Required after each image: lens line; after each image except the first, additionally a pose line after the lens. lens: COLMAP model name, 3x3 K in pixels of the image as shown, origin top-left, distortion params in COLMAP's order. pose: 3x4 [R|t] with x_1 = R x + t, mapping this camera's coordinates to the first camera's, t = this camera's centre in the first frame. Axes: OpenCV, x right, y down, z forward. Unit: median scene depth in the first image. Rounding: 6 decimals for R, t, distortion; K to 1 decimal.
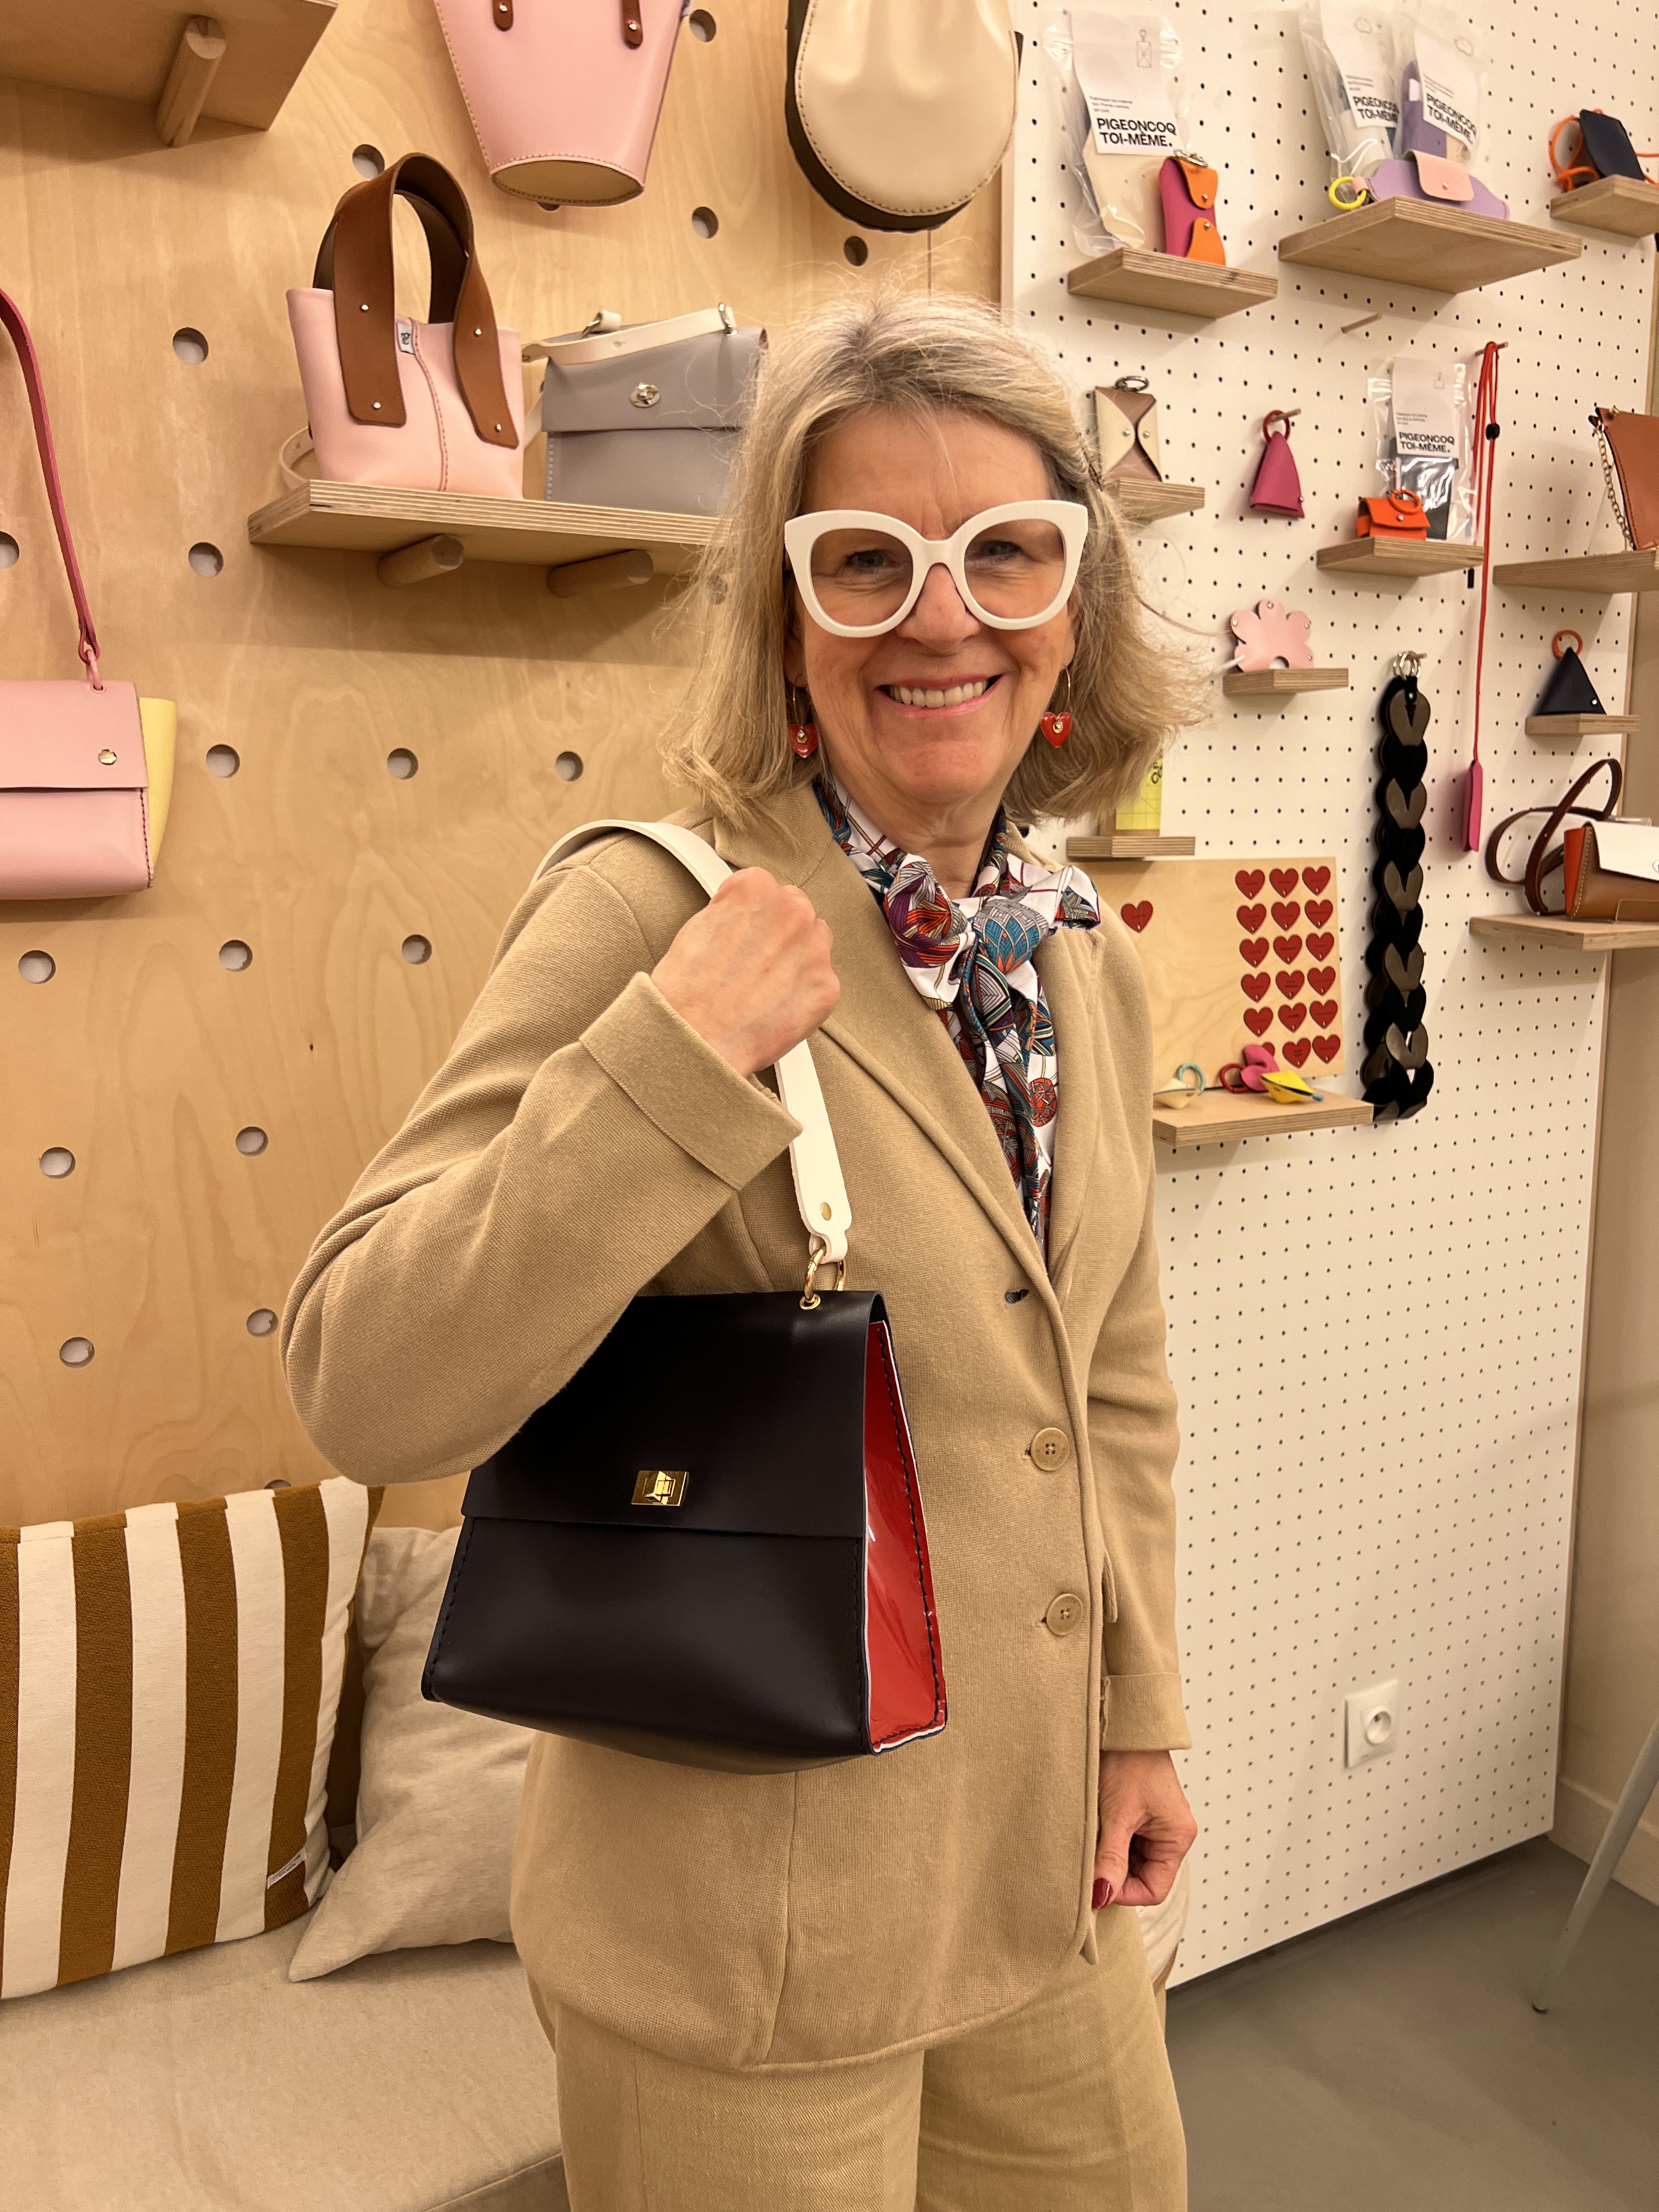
lens RADIAL K [[1674.0, 0, 837.7], [0, 1674.0, 1140.0], [0, 0, 1]] dist [0.045832, -0.057916]
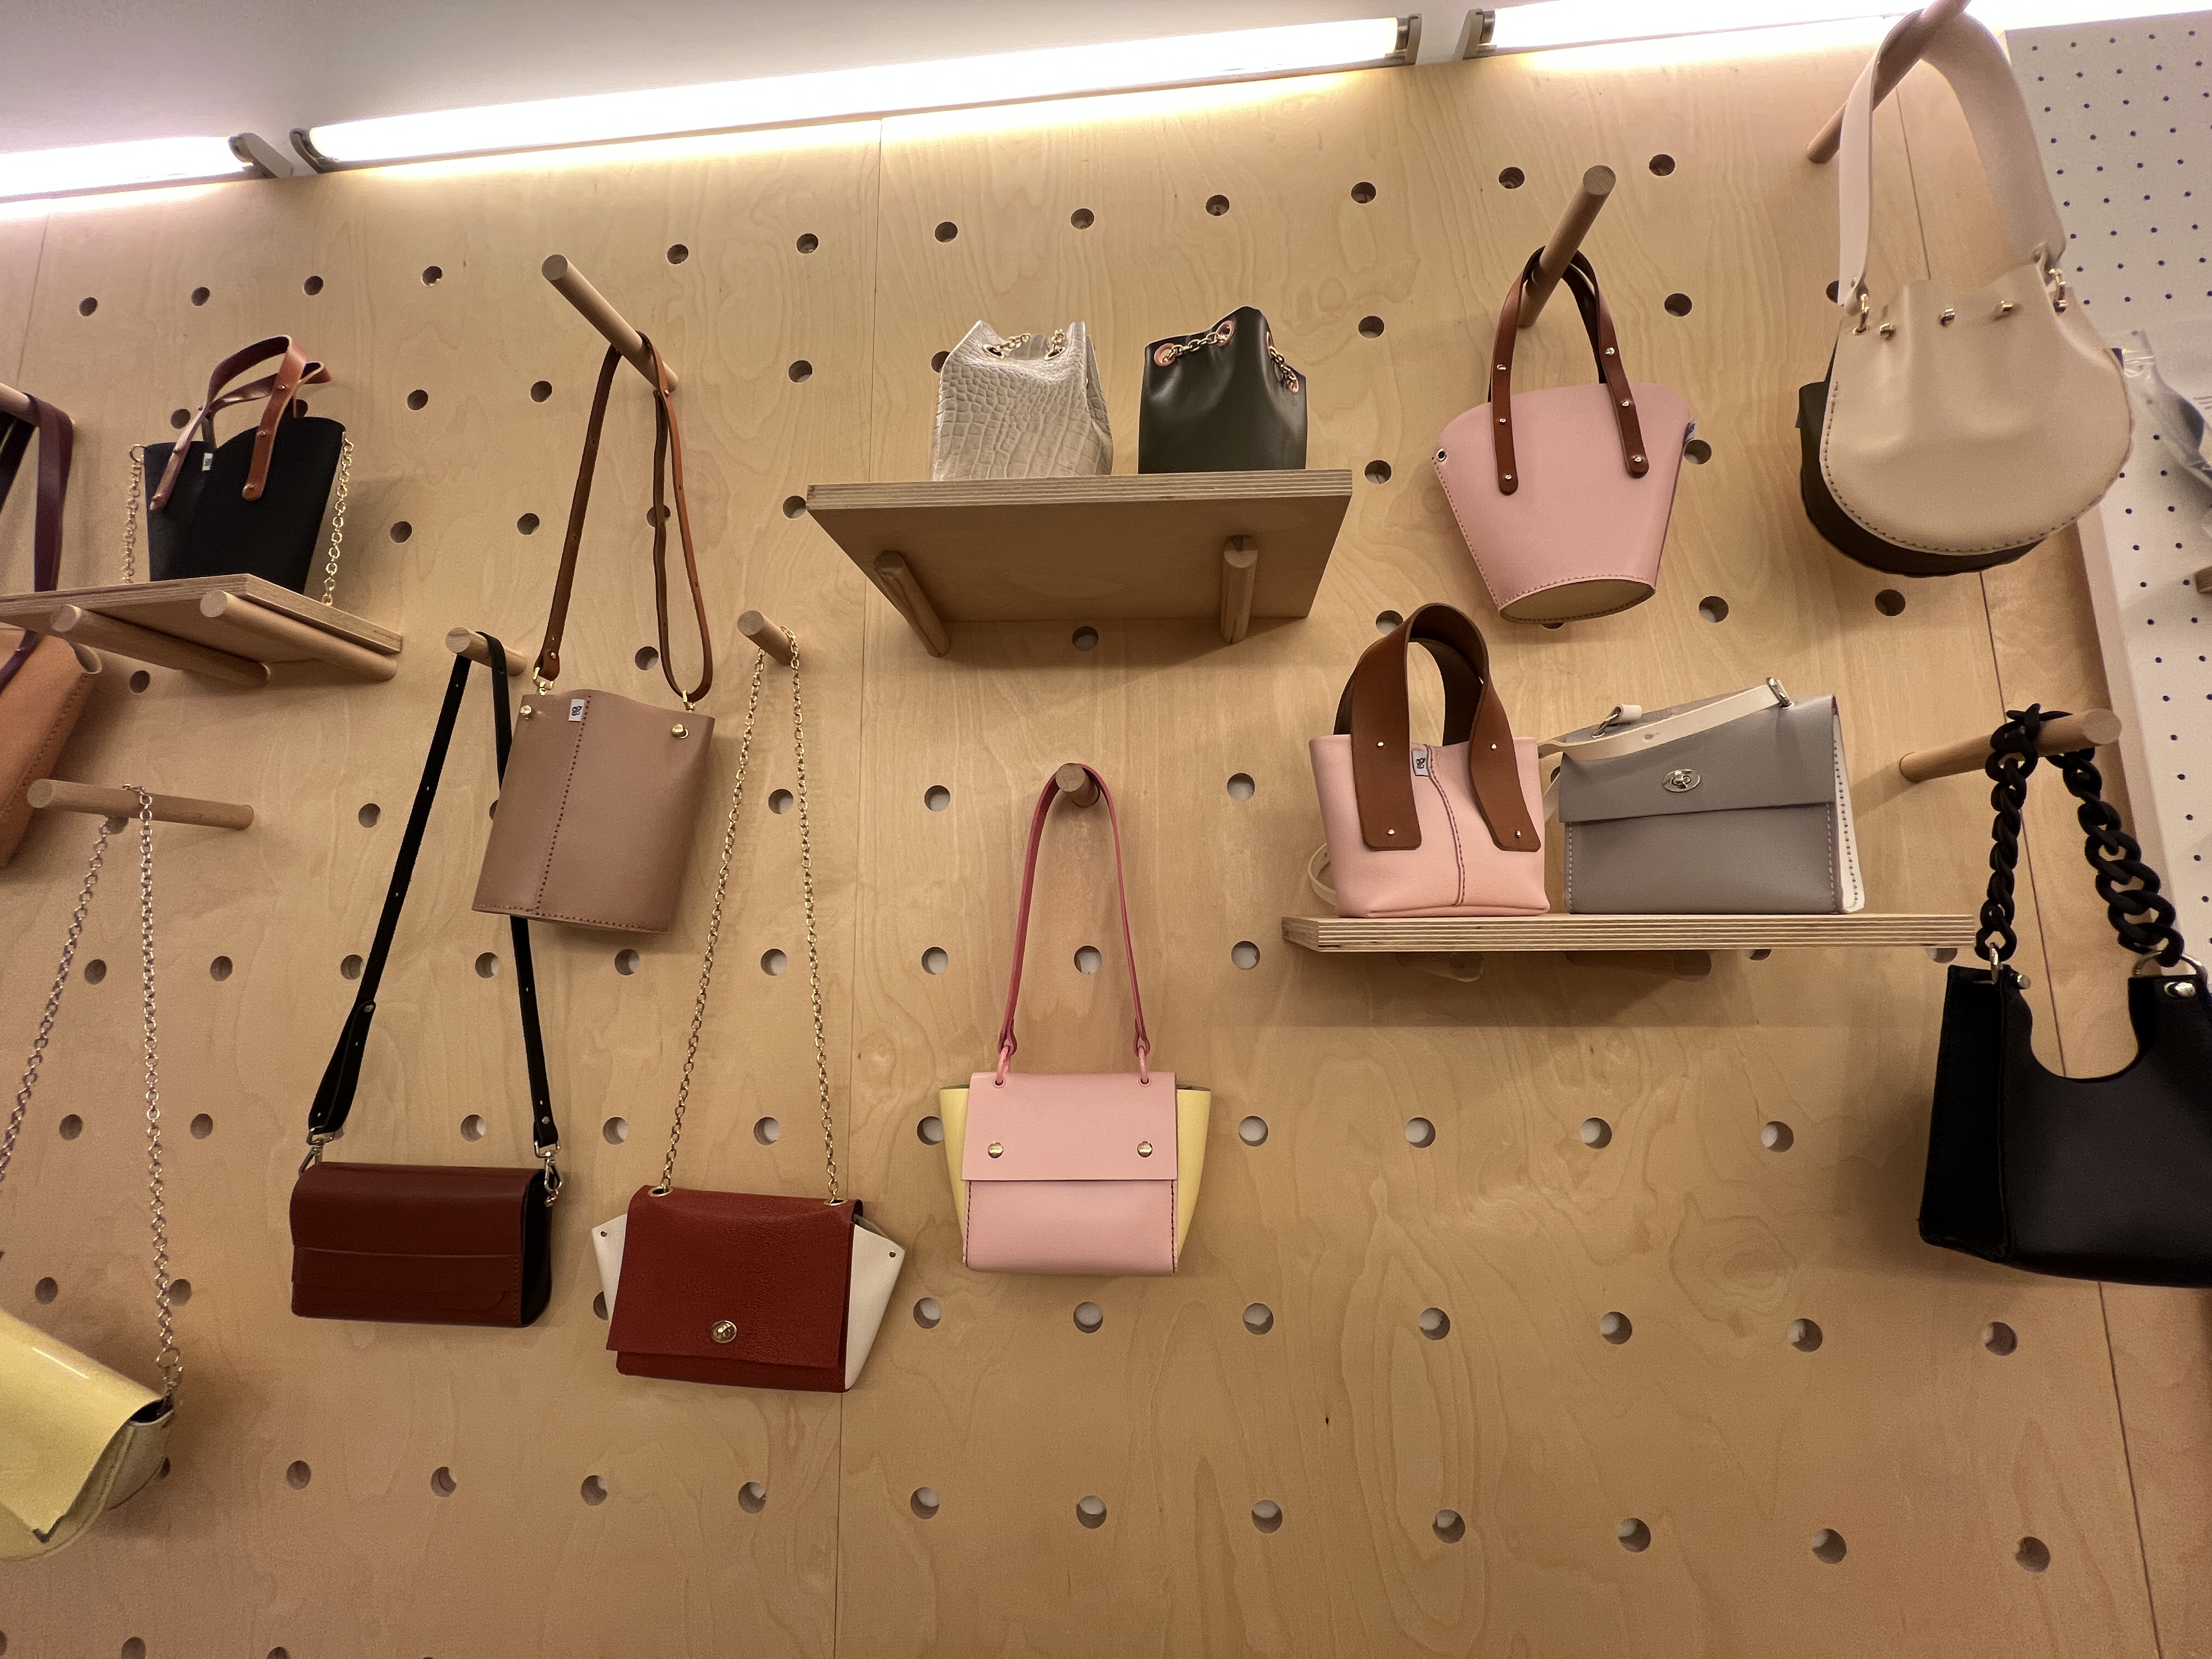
lens RADIAL K [[893.0, 0, 1106.0], [0, 893.0, 829.5], [0, 0, 1]] dist [0.000549, 0.000109]
pose [[0.830333, -0.081559, -0.551267, -0.085667], [-0.095788, 0.953620, -0.285365, -0.191099], [0.548973, 0.289753, 0.784010, 0.347251]]
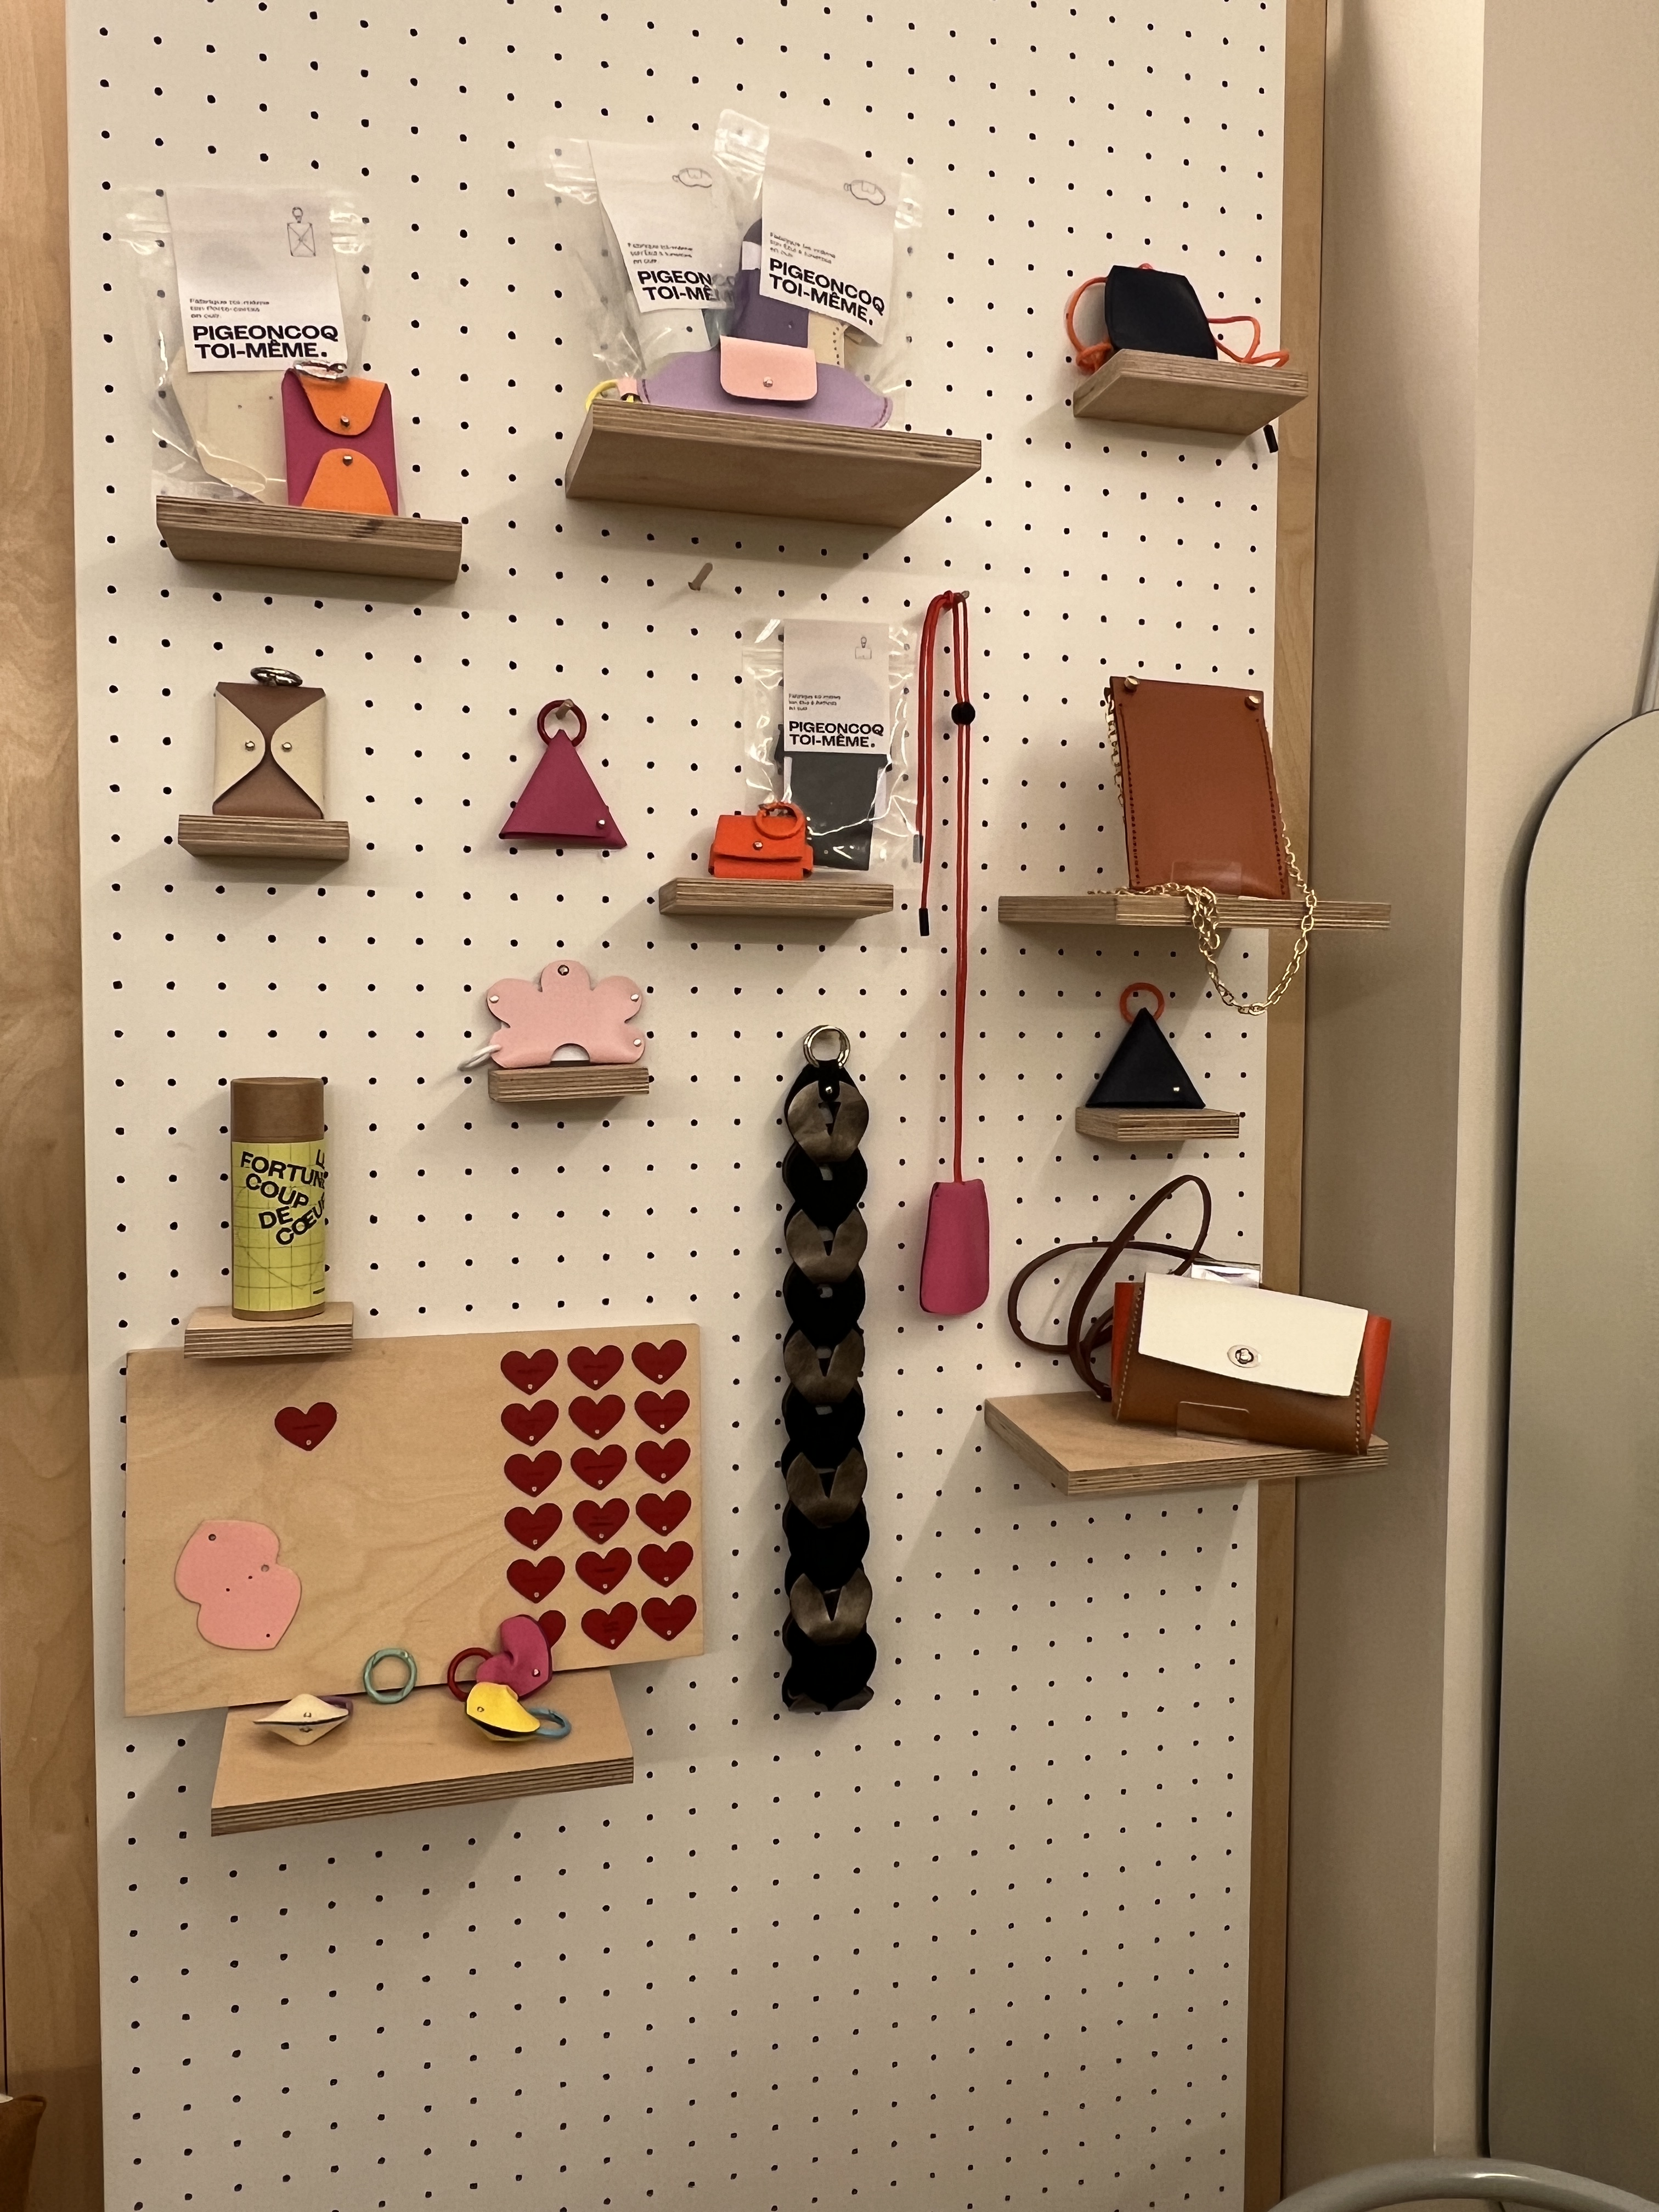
lens RADIAL K [[1573.1, 0, 829.5], [0, 1573.1, 1106.0], [0, 0, 1]] dist [-0.003268, -0.003832]
pose [[0.976391, 0.024894, -0.214573, 0.532744], [-0.051203, 0.991700, -0.117938, -0.204096], [0.209856, 0.126140, 0.969561, 0.432417]]
